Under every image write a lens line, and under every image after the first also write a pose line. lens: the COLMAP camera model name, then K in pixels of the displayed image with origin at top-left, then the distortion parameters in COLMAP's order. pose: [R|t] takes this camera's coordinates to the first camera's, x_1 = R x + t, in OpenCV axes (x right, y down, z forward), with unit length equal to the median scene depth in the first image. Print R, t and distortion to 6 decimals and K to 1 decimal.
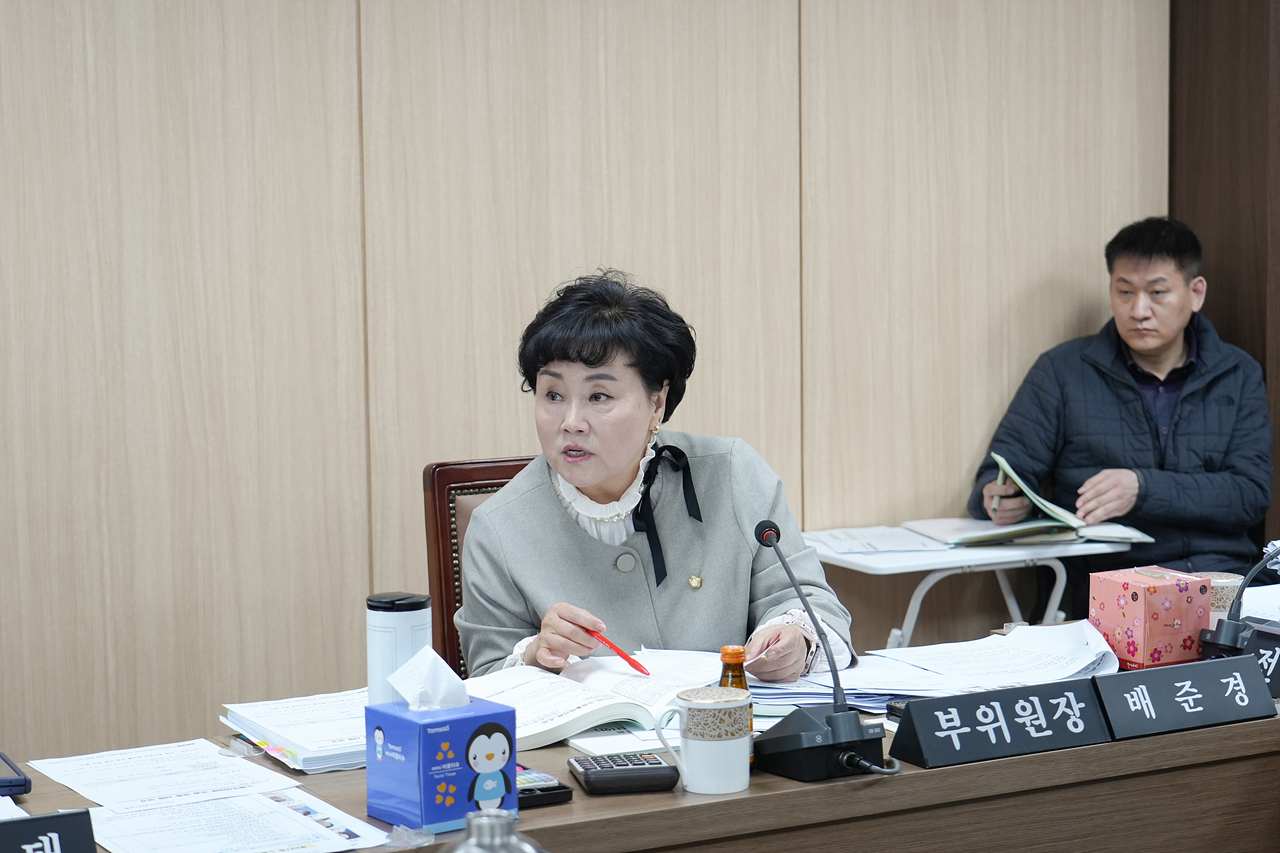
lens RADIAL K [[2342.0, 0, 640.0], [0, 2342.0, 426.5], [0, 0, 1]] dist [0.006613, 0.005361]
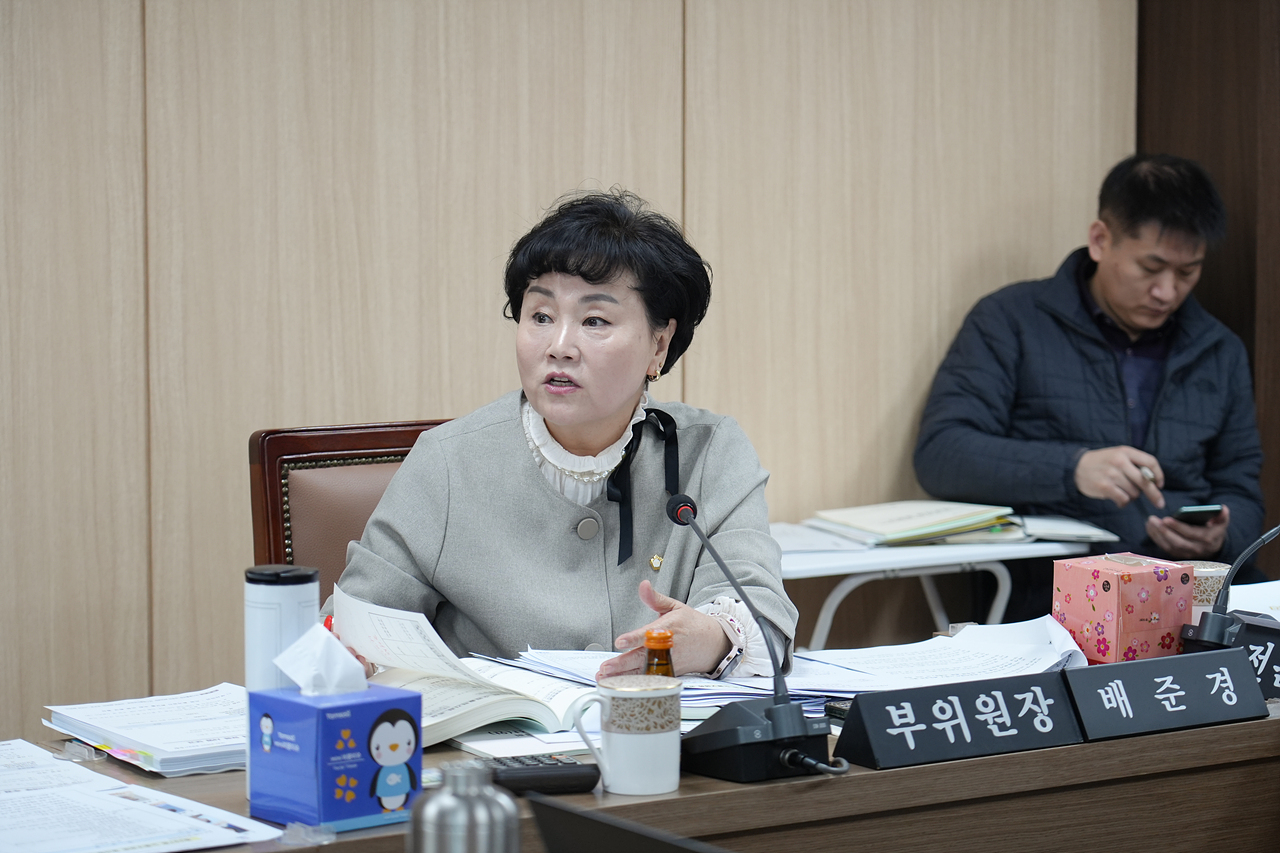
lens RADIAL K [[3140.1, 0, 640.0], [0, 3140.1, 426.5], [0, 0, 1]] dist [-0.063553, 0.250670]
pose [[0.997633, 0.005861, 0.068508, -0.043737], [-0.006230, 0.999967, 0.005169, 0.011004], [-0.068476, -0.005584, 0.997637, -0.151910]]
